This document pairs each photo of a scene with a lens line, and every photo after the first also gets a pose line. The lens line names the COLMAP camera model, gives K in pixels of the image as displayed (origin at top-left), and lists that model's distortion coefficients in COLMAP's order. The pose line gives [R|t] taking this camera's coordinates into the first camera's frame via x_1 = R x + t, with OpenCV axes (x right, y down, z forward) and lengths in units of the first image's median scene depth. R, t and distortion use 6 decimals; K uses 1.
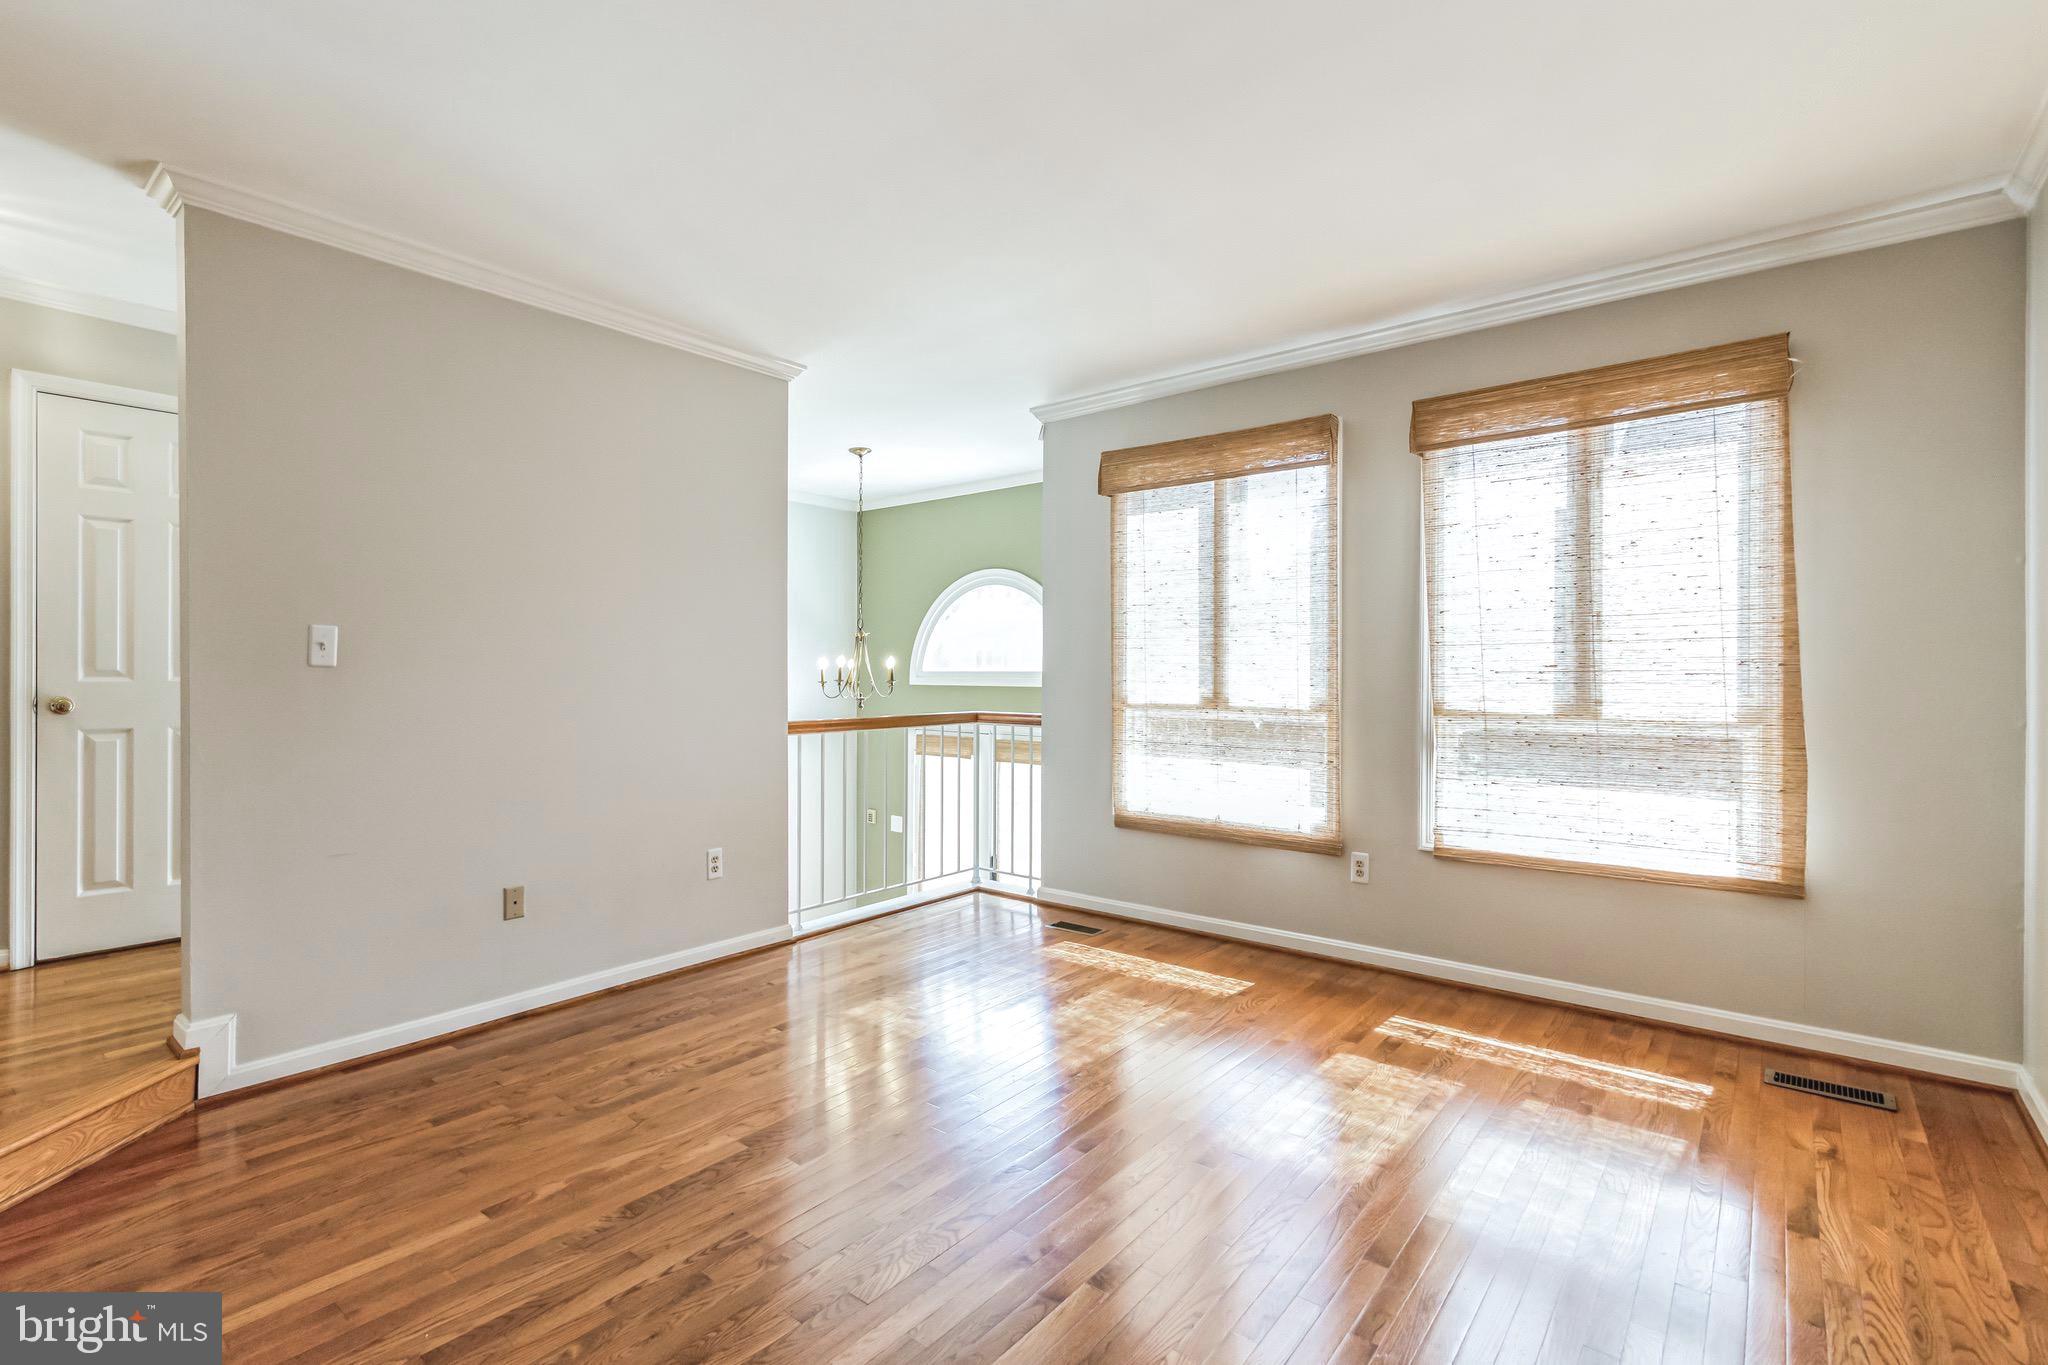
lens RADIAL K [[945.7, 0, 1019.2], [0, 945.7, 684.2], [0, 0, 1]] dist [-0.001304, 0.000216]
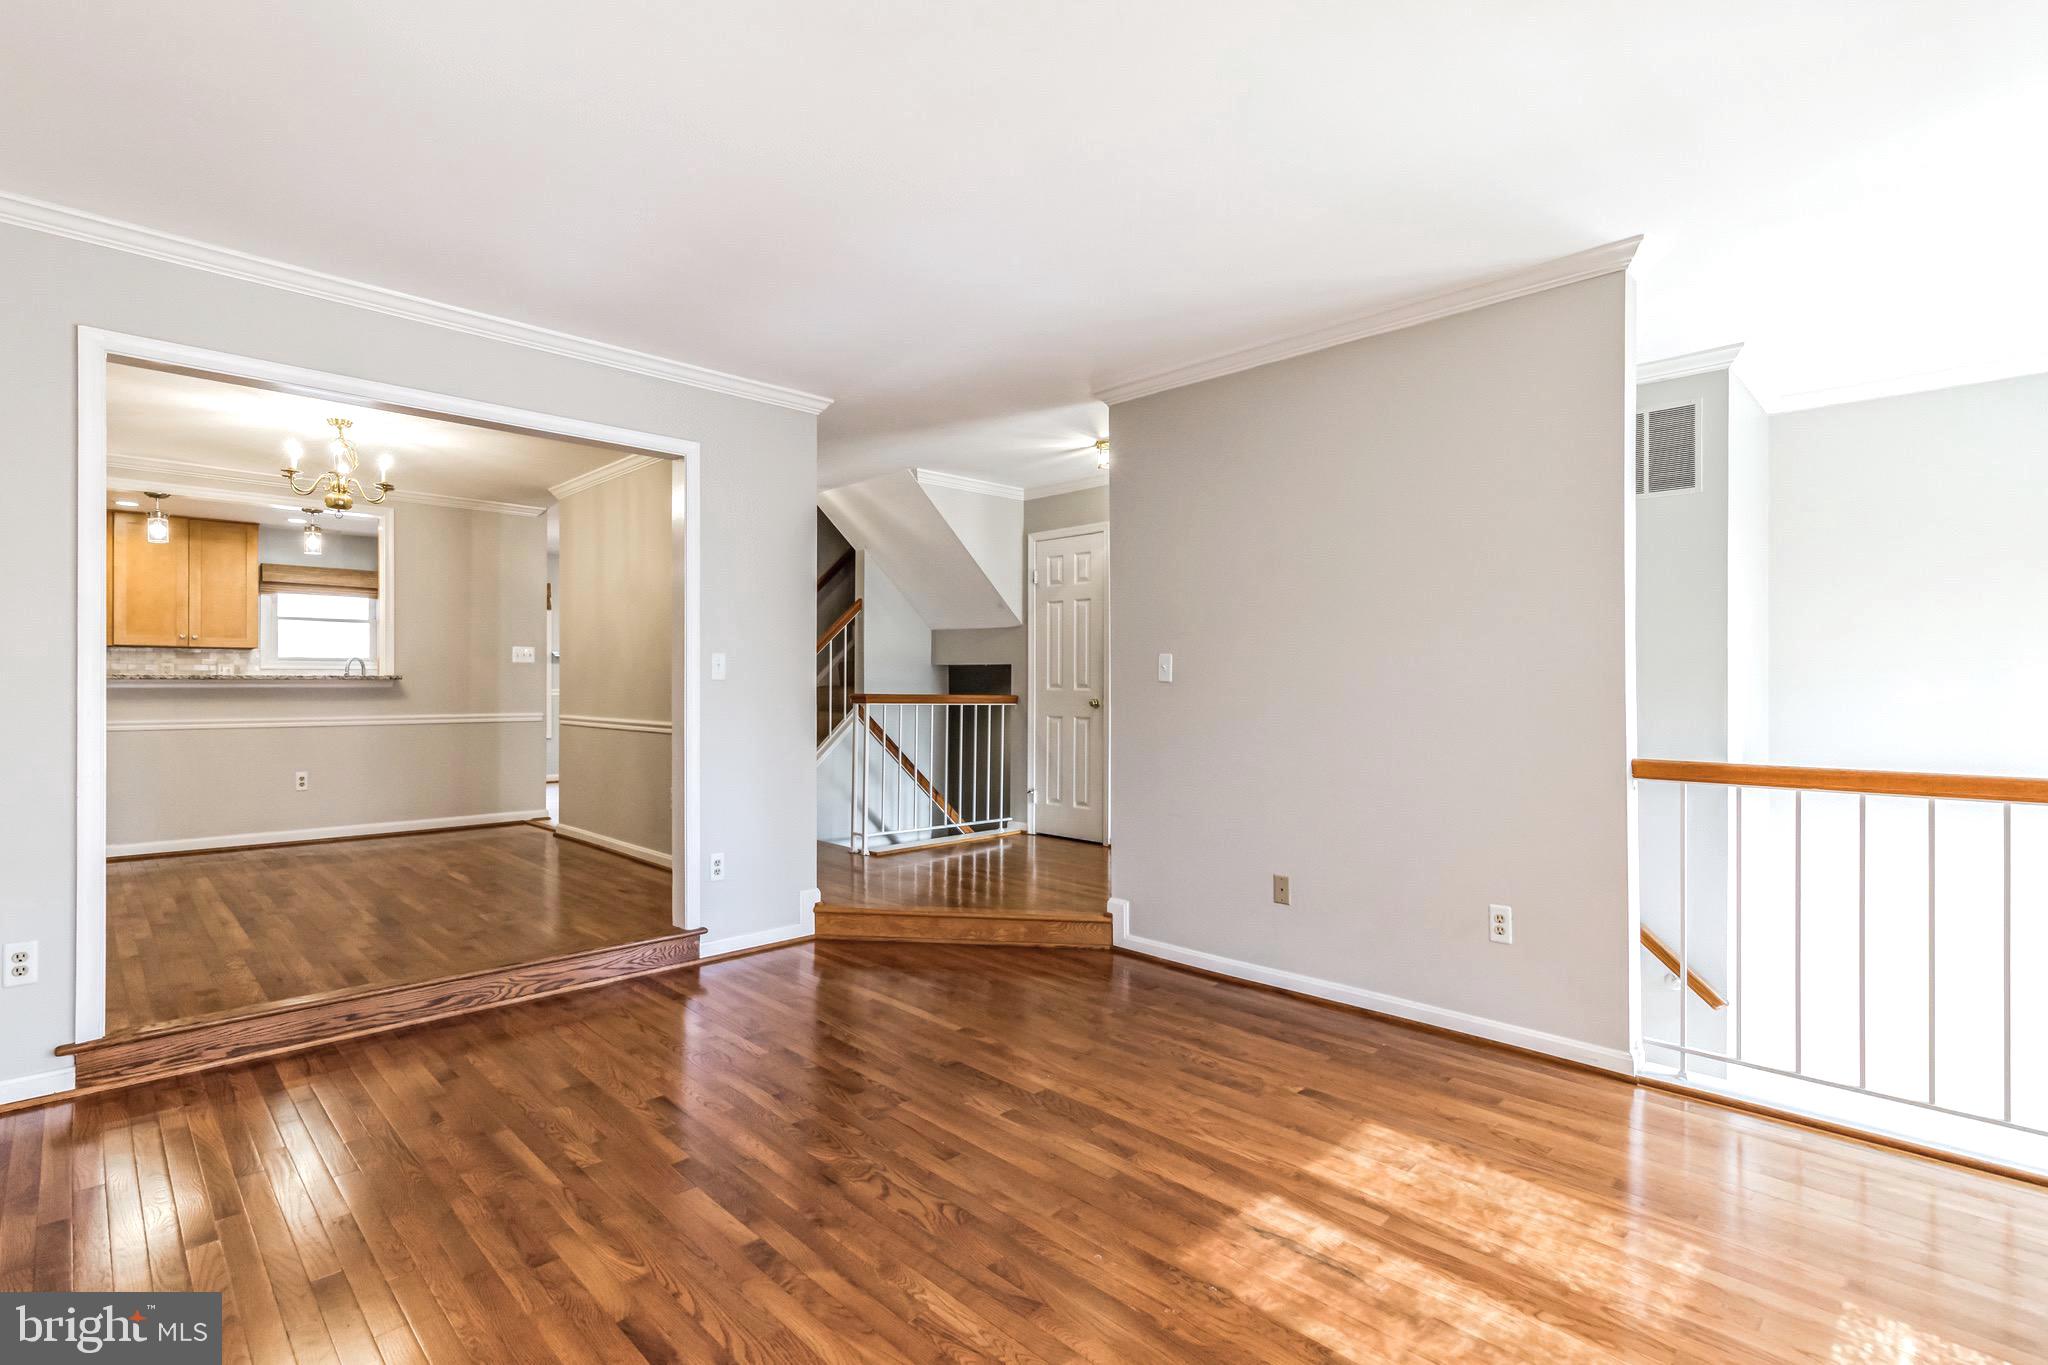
lens RADIAL K [[945.7, 0, 1009.7], [0, 945.7, 687.1], [0, 0, 1]] dist [-0.001304, 0.000216]
pose [[-0.117665, -0.004381, -0.993044, 0.563096], [-0.020939, 0.999779, -0.001930, -0.003416], [0.992833, 0.020566, -0.117731, 0.711018]]
